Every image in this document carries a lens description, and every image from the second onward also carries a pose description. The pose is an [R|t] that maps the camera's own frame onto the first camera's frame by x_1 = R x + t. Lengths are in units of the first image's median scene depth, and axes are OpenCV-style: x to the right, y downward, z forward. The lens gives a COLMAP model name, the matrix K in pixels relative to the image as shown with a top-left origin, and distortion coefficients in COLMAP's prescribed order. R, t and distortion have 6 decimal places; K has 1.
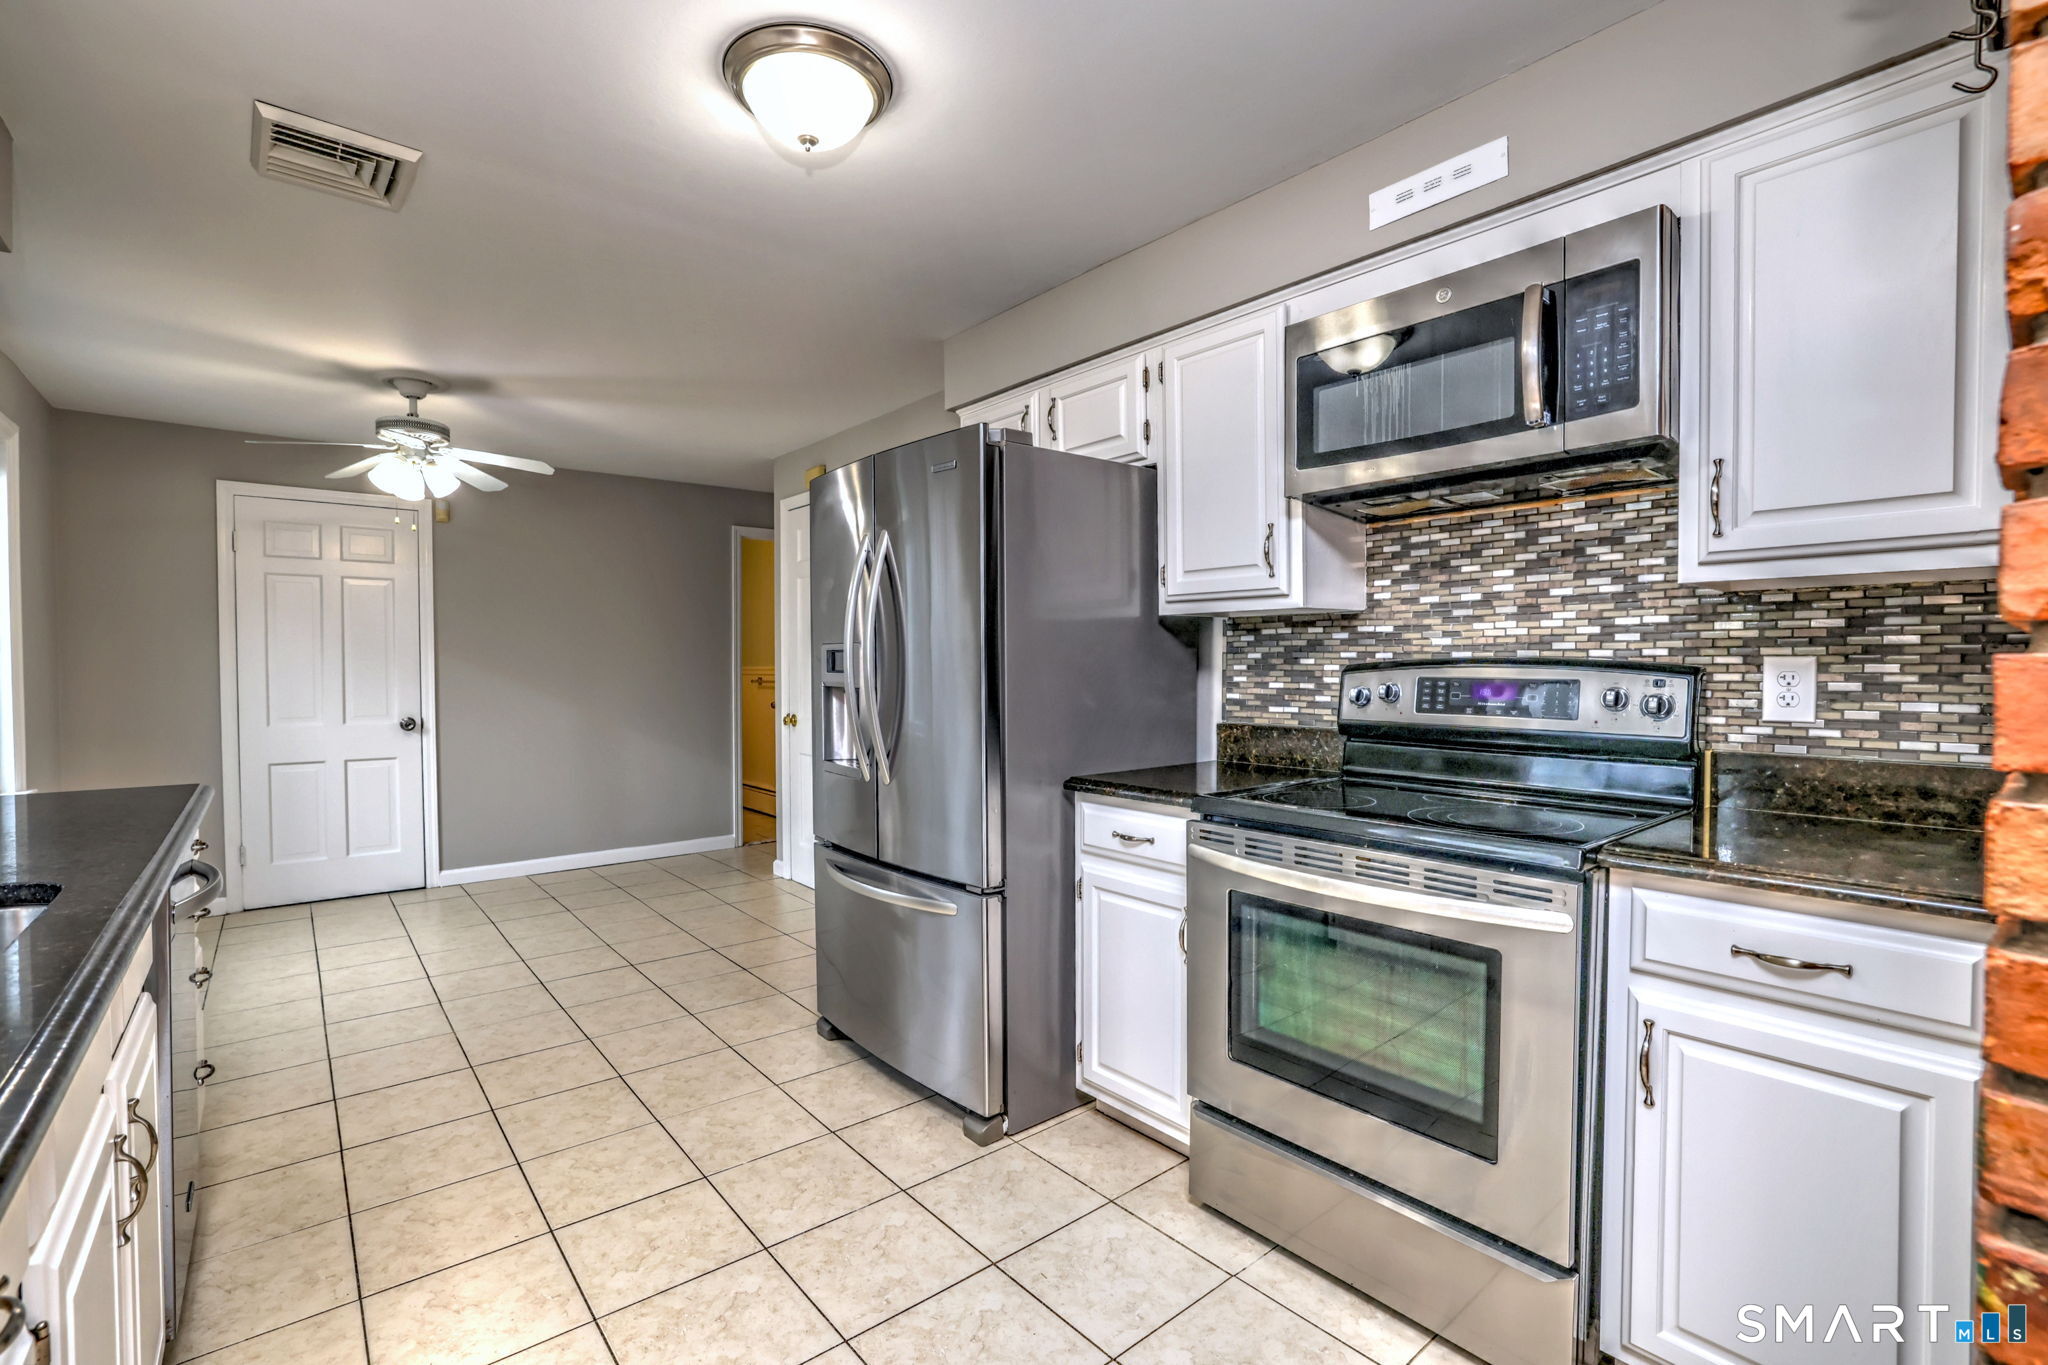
lens RADIAL K [[884.3, 0, 1015.3], [0, 884.3, 687.1], [0, 0, 1]] dist [-0.030850, 0.000312]
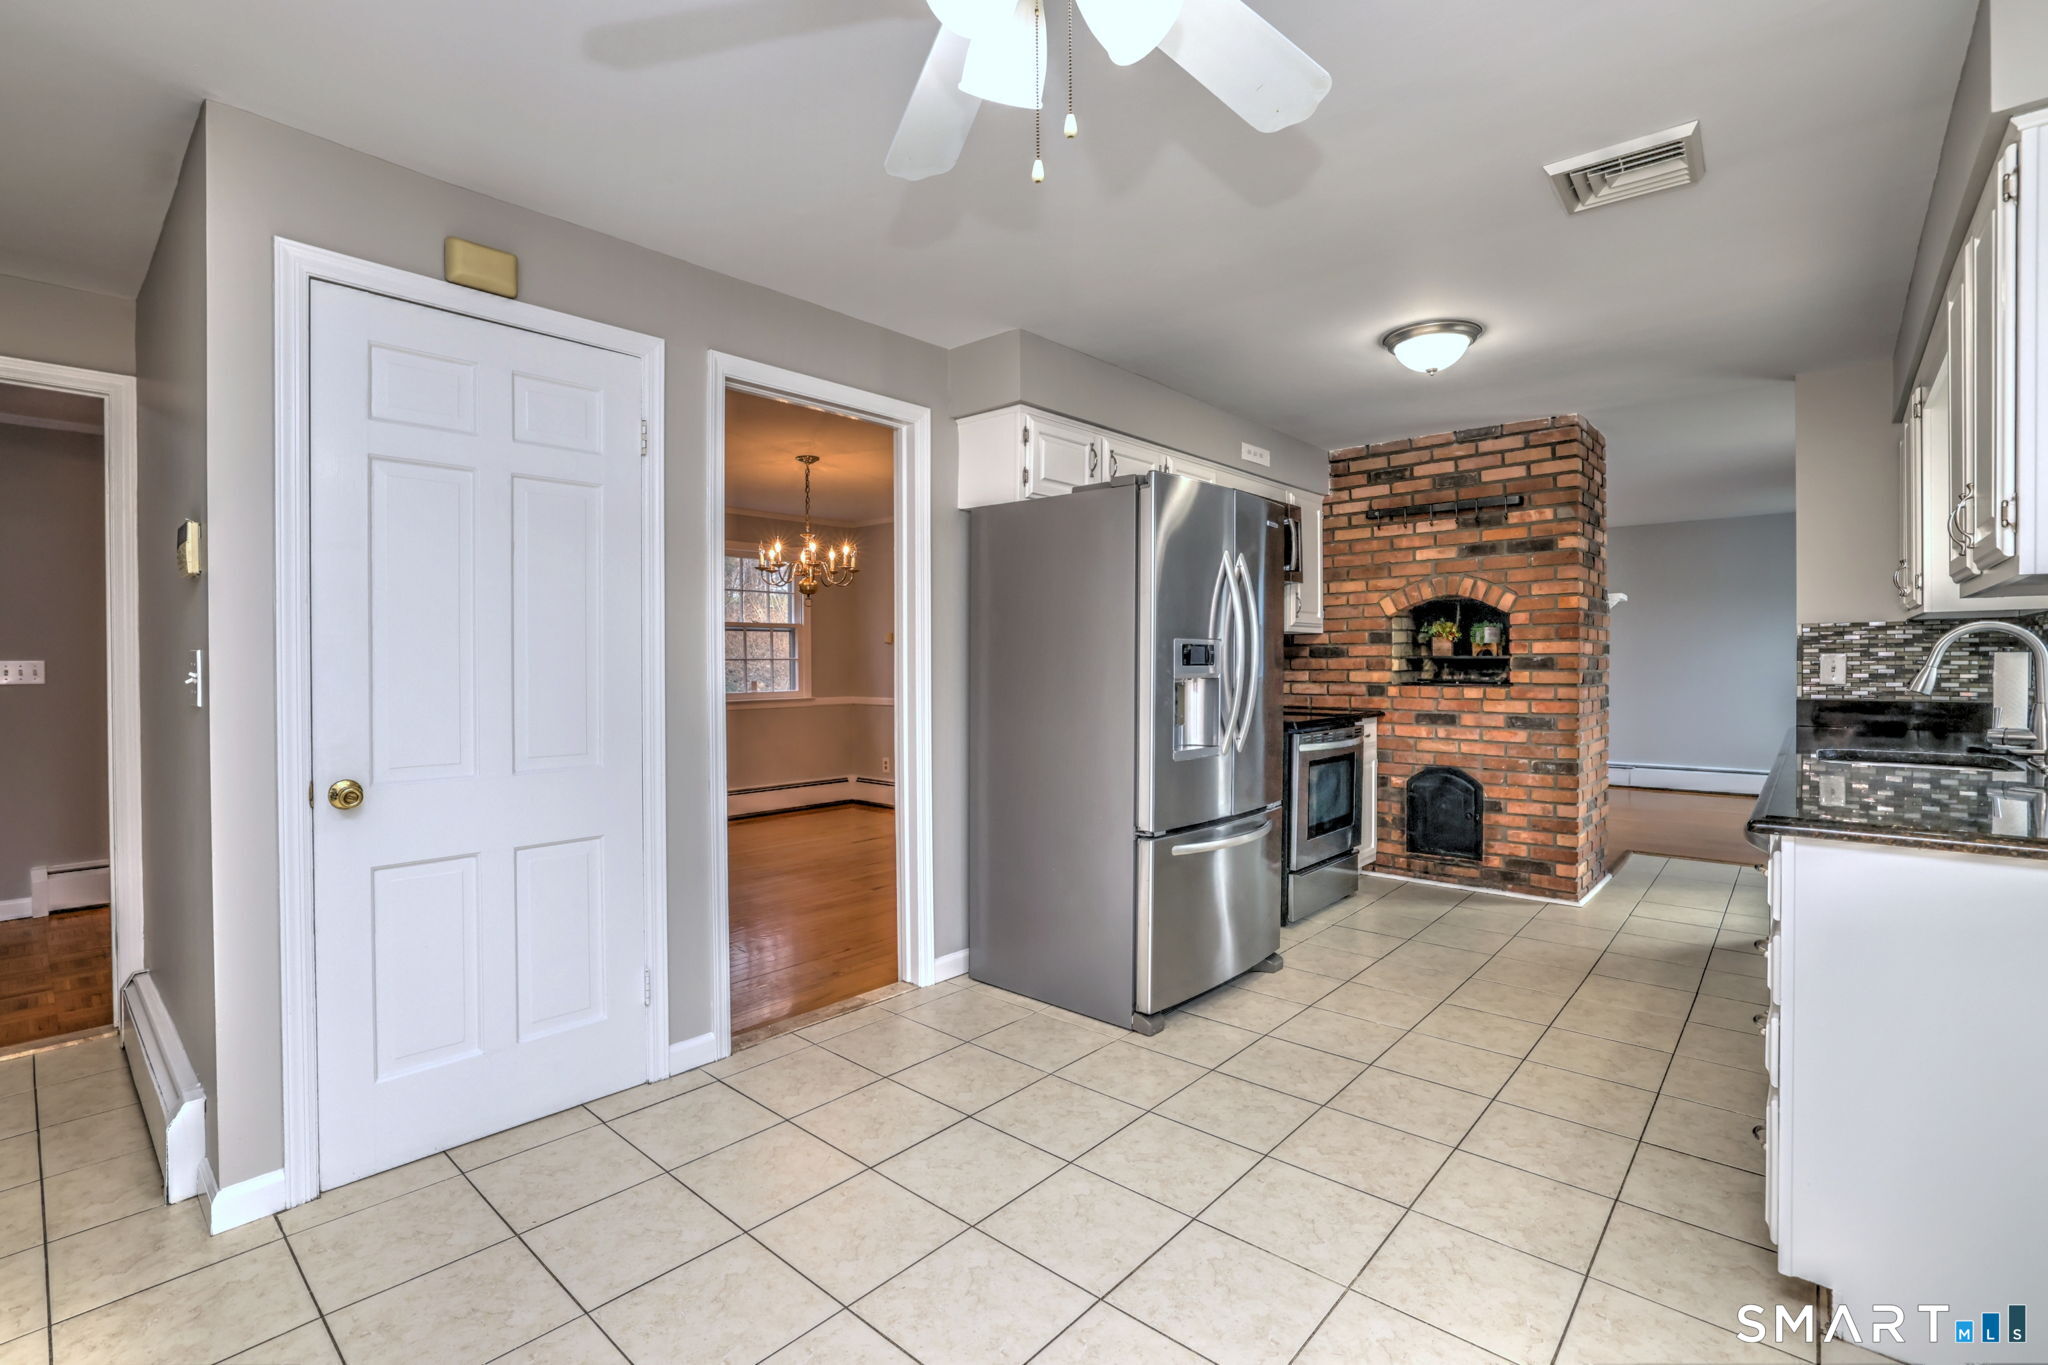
lens RADIAL K [[888.2, 0, 1047.9], [0, 888.2, 668.2], [0, 0, 1]] dist [-0.025894, 0.015765]
pose [[-0.159215, -0.004205, 0.987235, -1.636416], [0.031318, 0.999466, 0.009308, -0.036286], [-0.986747, 0.032401, -0.158999, 1.777776]]
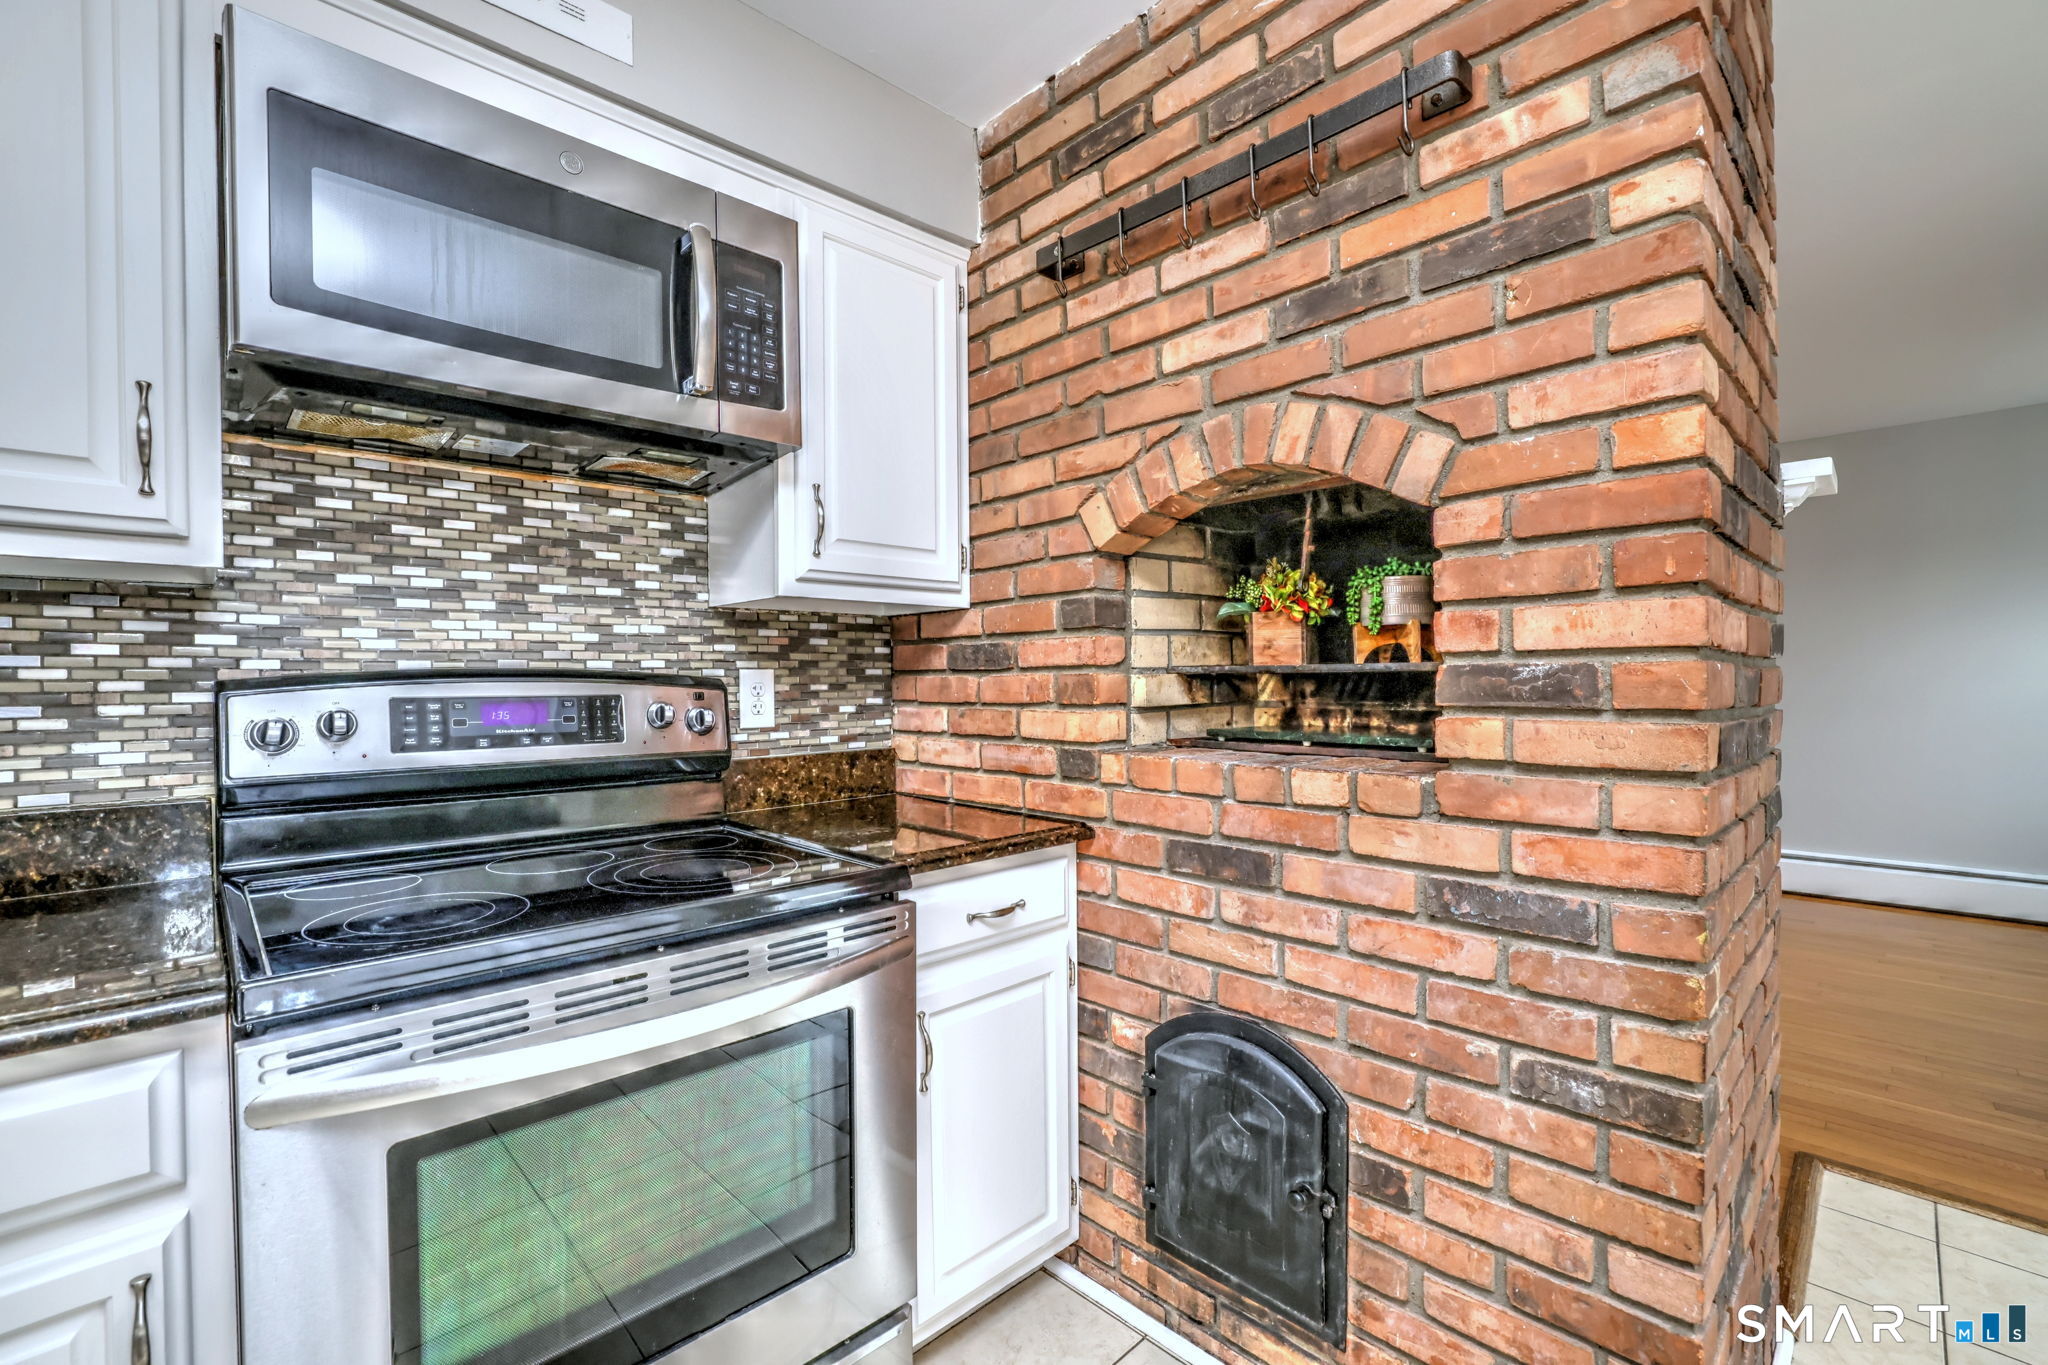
lens RADIAL K [[884.3, 0, 1015.3], [0, 884.3, 687.1], [0, 0, 1]] dist [-0.030850, 0.000312]
pose [[-0.072142, -0.004756, 0.997383, -0.221608], [0.037530, 0.999268, 0.007480, -0.007064], [-0.996688, 0.037971, -0.071911, 0.616399]]
